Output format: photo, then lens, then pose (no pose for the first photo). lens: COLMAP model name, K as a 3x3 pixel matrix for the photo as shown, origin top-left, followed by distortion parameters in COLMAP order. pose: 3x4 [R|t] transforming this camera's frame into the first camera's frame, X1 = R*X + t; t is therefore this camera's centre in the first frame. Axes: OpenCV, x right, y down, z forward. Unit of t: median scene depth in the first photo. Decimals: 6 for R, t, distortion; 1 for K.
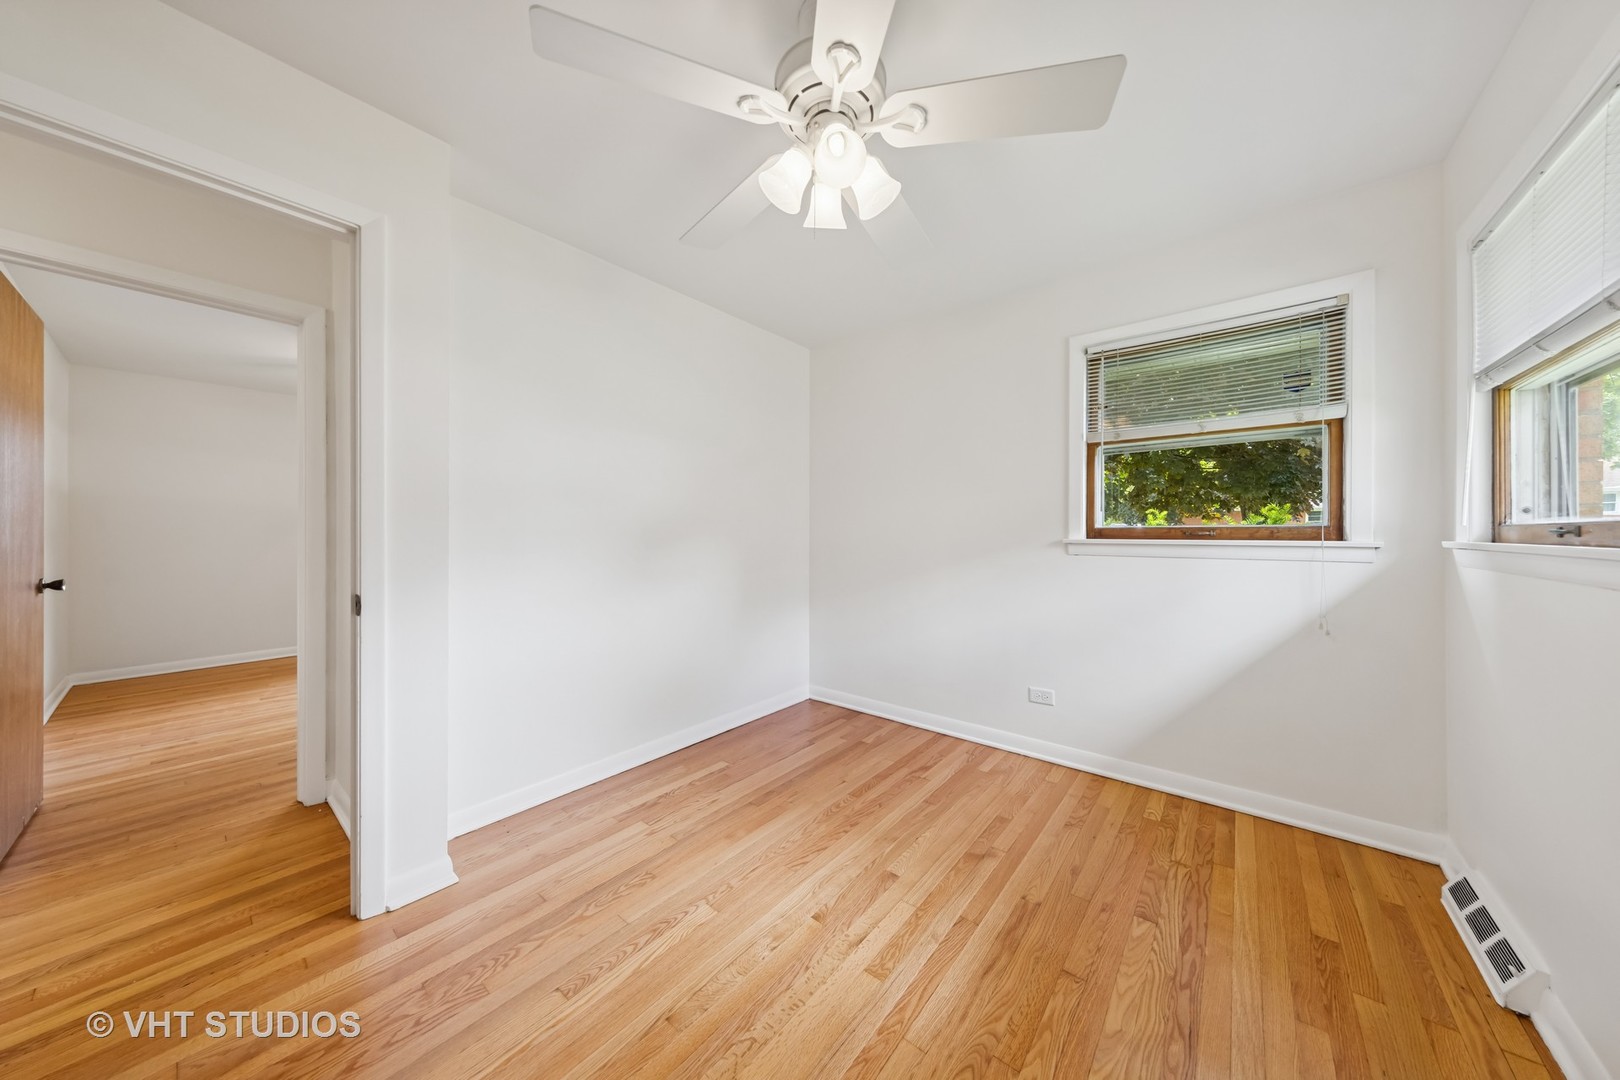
lens RADIAL K [[514.3, 0, 814.9], [0, 514.3, 528.5], [0, 0, 1]] dist [0.007975, -0.000317]
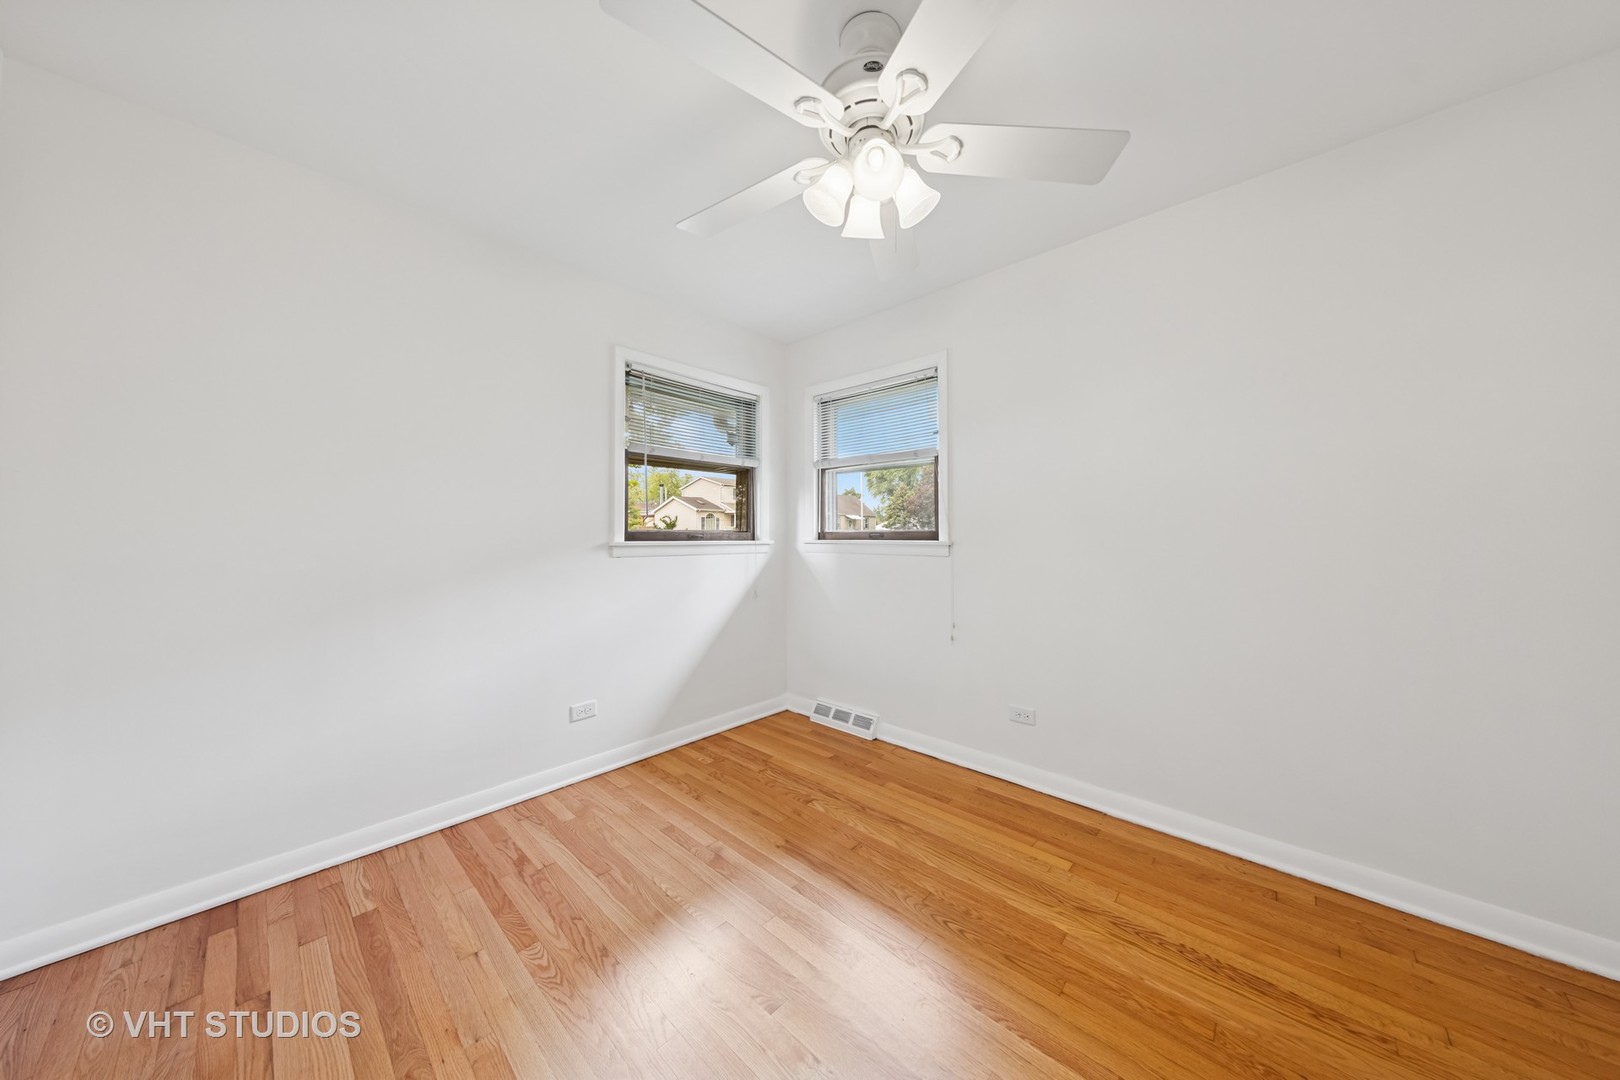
lens RADIAL K [[524.3, 0, 811.0], [0, 524.3, 533.5], [0, 0, 1]] dist [0.011134, -0.000127]
pose [[0.073274, 0.003670, 0.997305, -0.618042], [-0.001286, 0.999993, -0.003585, 0.004010], [-0.997311, -0.001020, 0.073278, 0.656848]]
